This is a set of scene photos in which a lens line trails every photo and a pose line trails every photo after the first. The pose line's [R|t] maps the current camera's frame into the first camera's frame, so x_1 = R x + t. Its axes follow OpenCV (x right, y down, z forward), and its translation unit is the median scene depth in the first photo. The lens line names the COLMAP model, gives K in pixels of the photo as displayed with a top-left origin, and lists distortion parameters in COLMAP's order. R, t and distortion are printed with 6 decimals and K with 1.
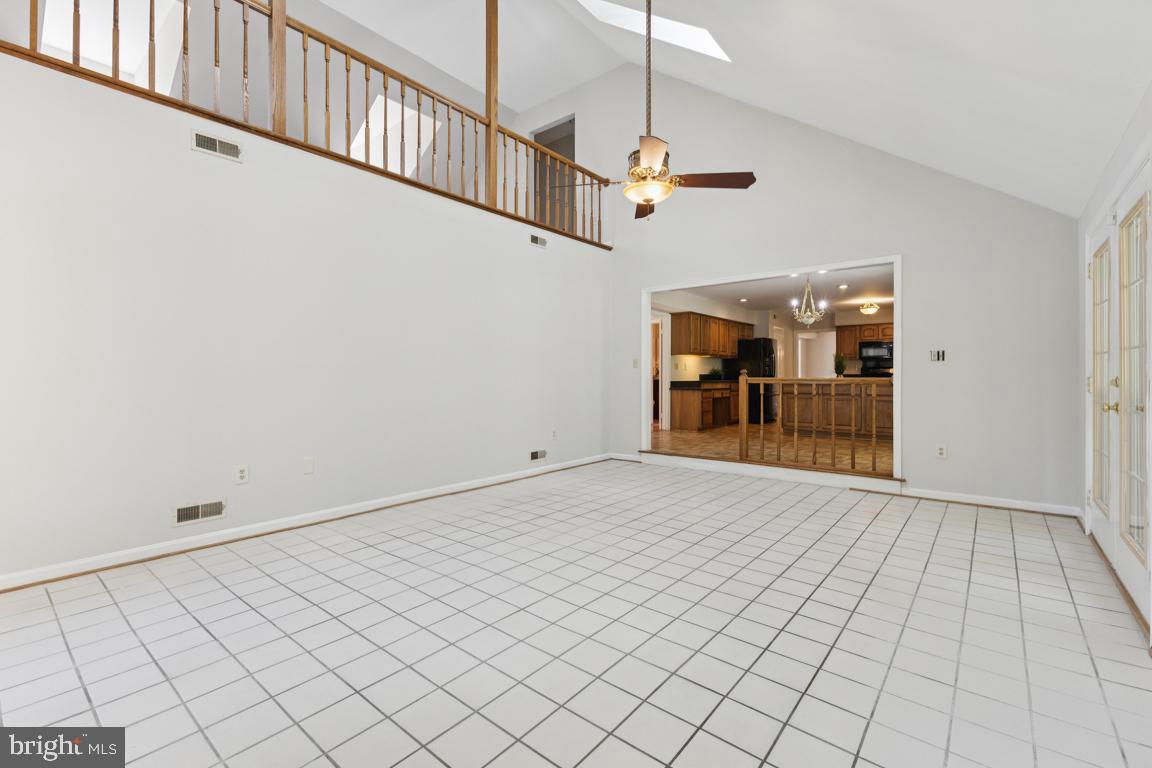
lens RADIAL K [[499.1, 0, 578.1], [0, 499.1, 372.6], [0, 0, 1]] dist [0.010887, 0.000327]
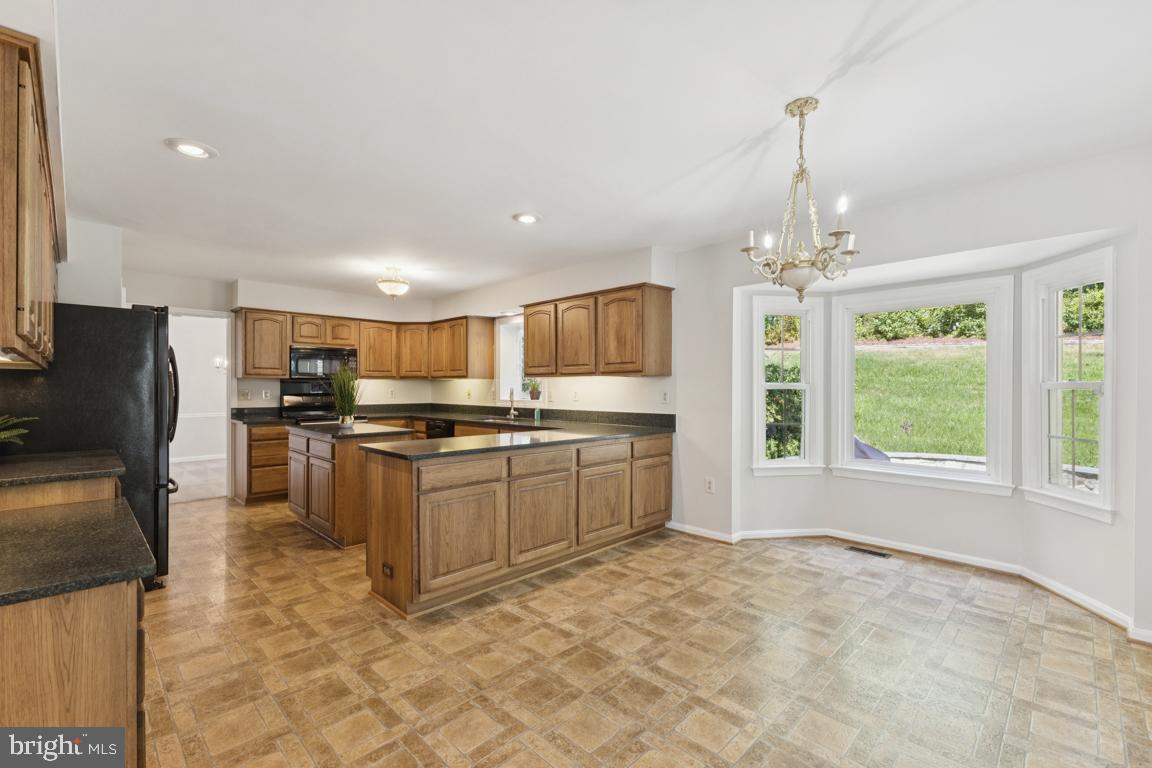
lens RADIAL K [[499.1, 0, 580.3], [0, 499.1, 386.1], [0, 0, 1]] dist [0.010887, 0.000327]
pose [[0.118980, 0.000327, 0.992897, 0.196433], [-0.004616, 0.999989, 0.000224, -0.050839], [-0.992886, -0.004610, 0.118981, 1.576653]]
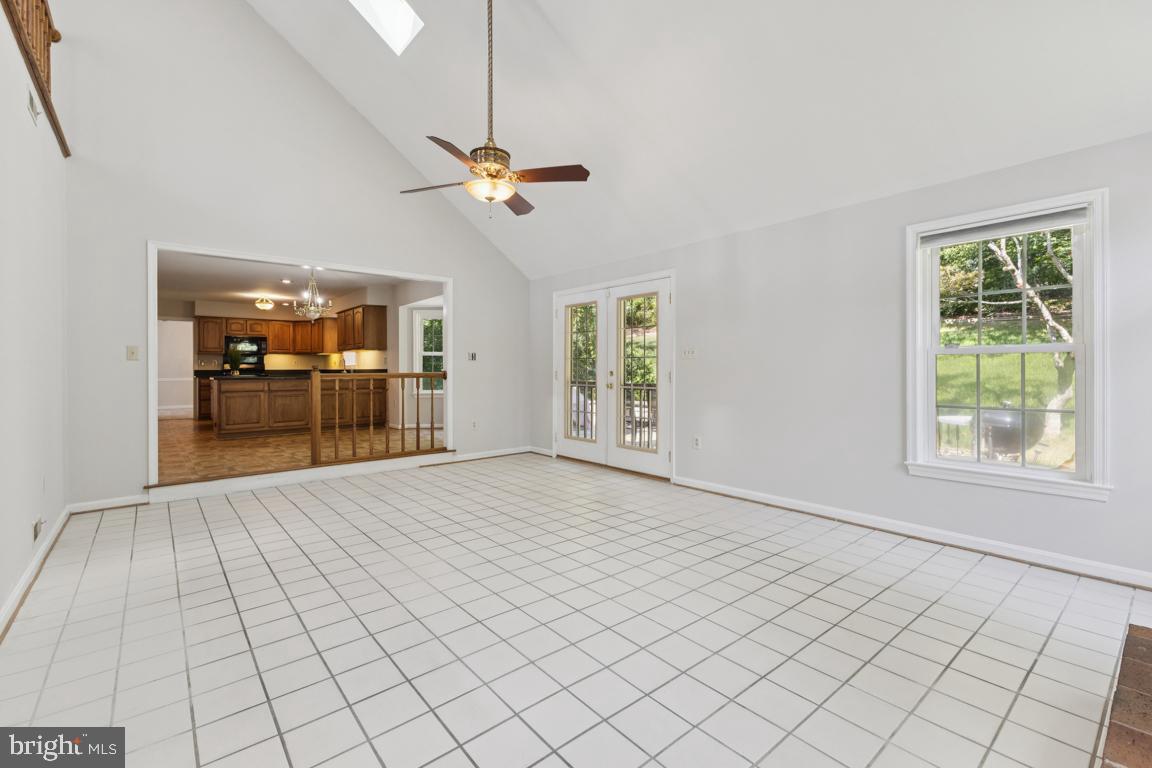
lens RADIAL K [[499.1, 0, 568.5], [0, 499.1, 366.6], [0, 0, 1]] dist [0.010887, 0.000327]
pose [[0.203016, 0.005673, 0.979159, -0.568568], [-0.002479, 0.999983, -0.005280, 0.000812], [-0.979172, -0.001355, 0.203026, 0.436737]]
